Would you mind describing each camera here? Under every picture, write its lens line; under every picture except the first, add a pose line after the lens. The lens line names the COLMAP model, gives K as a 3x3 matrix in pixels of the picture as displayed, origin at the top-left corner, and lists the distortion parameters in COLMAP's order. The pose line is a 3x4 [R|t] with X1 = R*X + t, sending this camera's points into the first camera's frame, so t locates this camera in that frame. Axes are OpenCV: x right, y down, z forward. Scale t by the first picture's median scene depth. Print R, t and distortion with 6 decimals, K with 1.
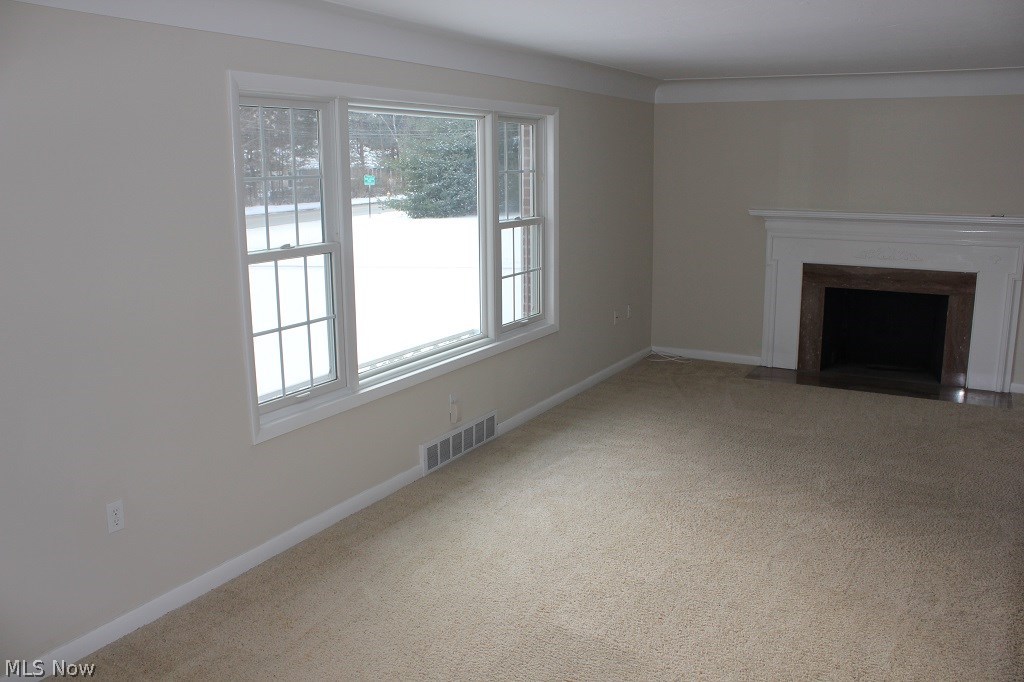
lens RADIAL K [[862.1, 0, 512.0], [0, 862.1, 341.0], [0, 0, 1]] dist [-0.182959, 0.169520]
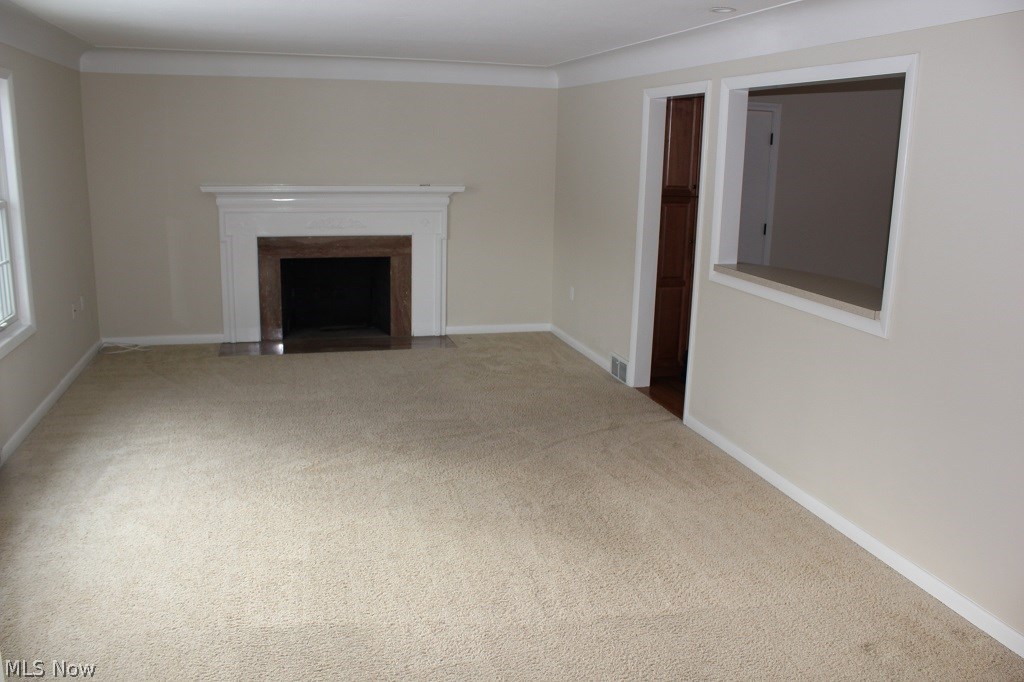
lens RADIAL K [[862.1, 0, 512.0], [0, 862.1, 341.0], [0, 0, 1]] dist [-0.182959, 0.169520]
pose [[0.692318, -0.132864, 0.709255, -0.203643], [0.113279, 0.990727, 0.075019, -0.010612], [-0.712645, 0.028407, 0.700949, 0.072860]]
